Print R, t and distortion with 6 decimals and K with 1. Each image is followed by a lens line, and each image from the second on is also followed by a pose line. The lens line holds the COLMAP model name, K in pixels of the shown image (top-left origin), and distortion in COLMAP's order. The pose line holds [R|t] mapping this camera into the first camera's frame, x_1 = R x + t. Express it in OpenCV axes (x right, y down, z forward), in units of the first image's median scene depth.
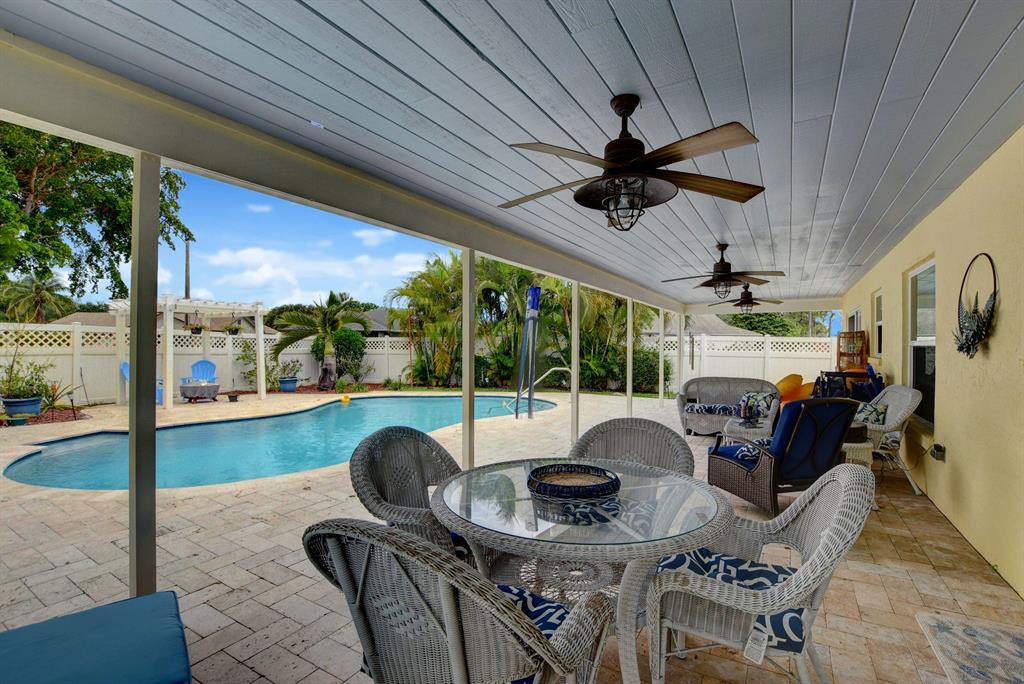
lens RADIAL K [[469.0, 0, 516.0], [0, 469.0, 345.4], [0, 0, 1]] dist [-0.034799, 0.006884]
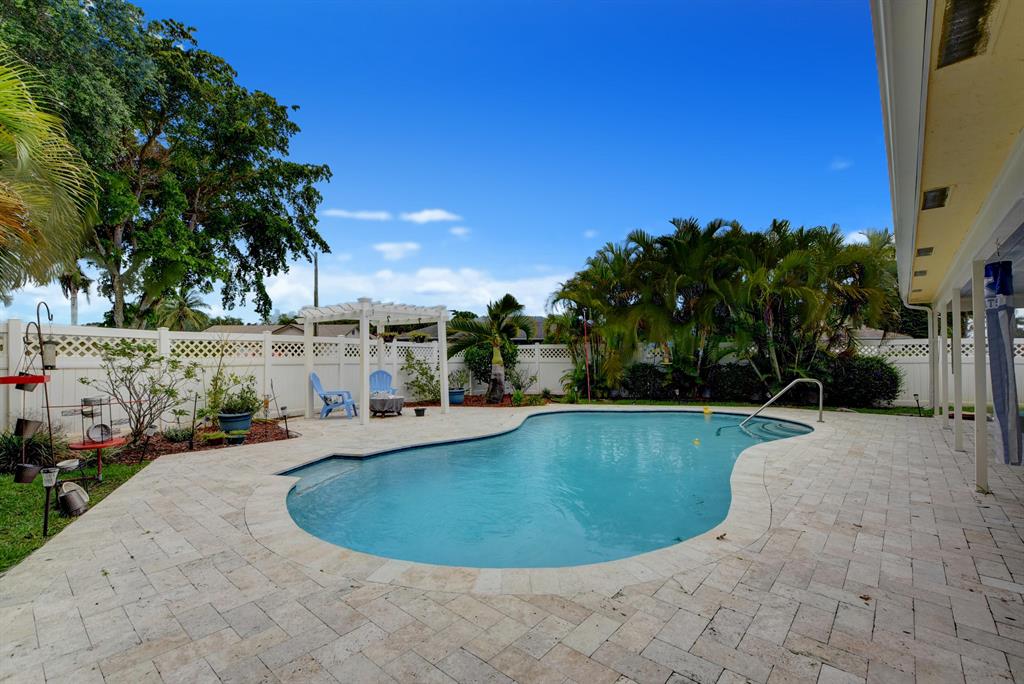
lens RADIAL K [[469.0, 0, 516.0], [0, 469.0, 345.4], [0, 0, 1]] dist [-0.034799, 0.006884]
pose [[0.985348, -0.009478, -0.170291, -0.161323], [0.006759, 0.999840, -0.016537, -0.000956], [0.170421, 0.015143, 0.985255, 0.073623]]
